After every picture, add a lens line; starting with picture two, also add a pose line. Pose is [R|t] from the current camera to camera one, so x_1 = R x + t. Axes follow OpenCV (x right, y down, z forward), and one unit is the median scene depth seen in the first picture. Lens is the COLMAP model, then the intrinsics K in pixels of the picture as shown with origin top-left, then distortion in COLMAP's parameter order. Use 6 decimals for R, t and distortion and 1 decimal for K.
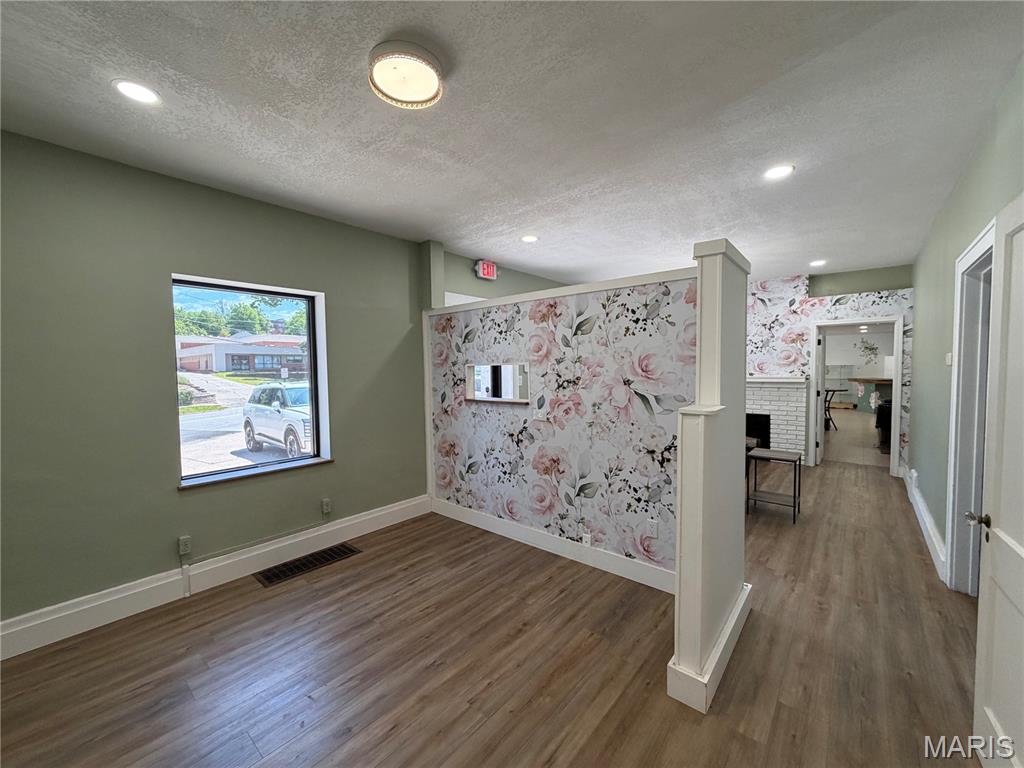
lens RADIAL K [[406.3, 0, 510.2], [0, 406.3, 386.1], [0, 0, 1]] dist [-0.000069, 0.000260]
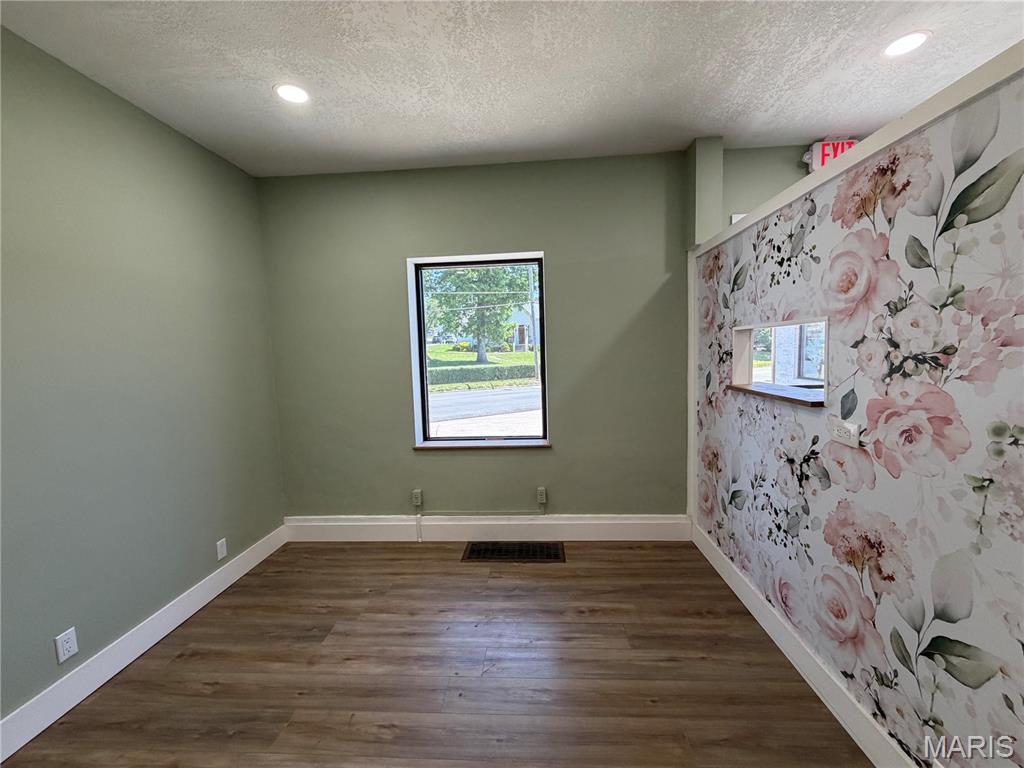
lens RADIAL K [[406.3, 0, 510.2], [0, 406.3, 386.1], [0, 0, 1]] dist [-0.000069, 0.000260]
pose [[0.600316, 0.065316, -0.797091, 0.201358], [-0.010330, 0.997210, 0.073934, -0.009199], [0.799696, -0.036149, 0.599316, 0.422632]]
